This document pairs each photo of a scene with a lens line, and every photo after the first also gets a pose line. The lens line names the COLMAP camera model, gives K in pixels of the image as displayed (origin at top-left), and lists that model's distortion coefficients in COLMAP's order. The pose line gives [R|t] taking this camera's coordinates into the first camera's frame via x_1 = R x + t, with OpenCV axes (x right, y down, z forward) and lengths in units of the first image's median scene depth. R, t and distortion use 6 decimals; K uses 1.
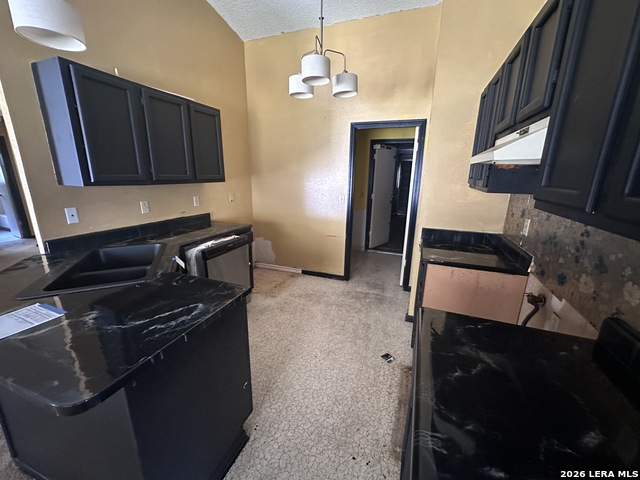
lens RADIAL K [[256.3, 0, 320.0], [0, 256.3, 240.0], [0, 0, 1]] dist [-0.001093, -0.000154]
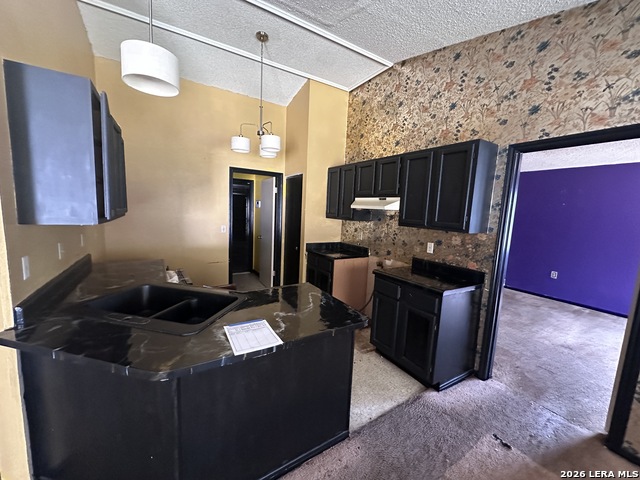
lens RADIAL K [[256.3, 0, 320.0], [0, 256.3, 240.0], [0, 0, 1]] dist [-0.001093, -0.000154]
pose [[0.602162, -0.082269, 0.794124, -1.104011], [0.166668, 0.985715, -0.024263, -0.020125], [-0.780783, 0.146965, 0.607272, -0.049565]]
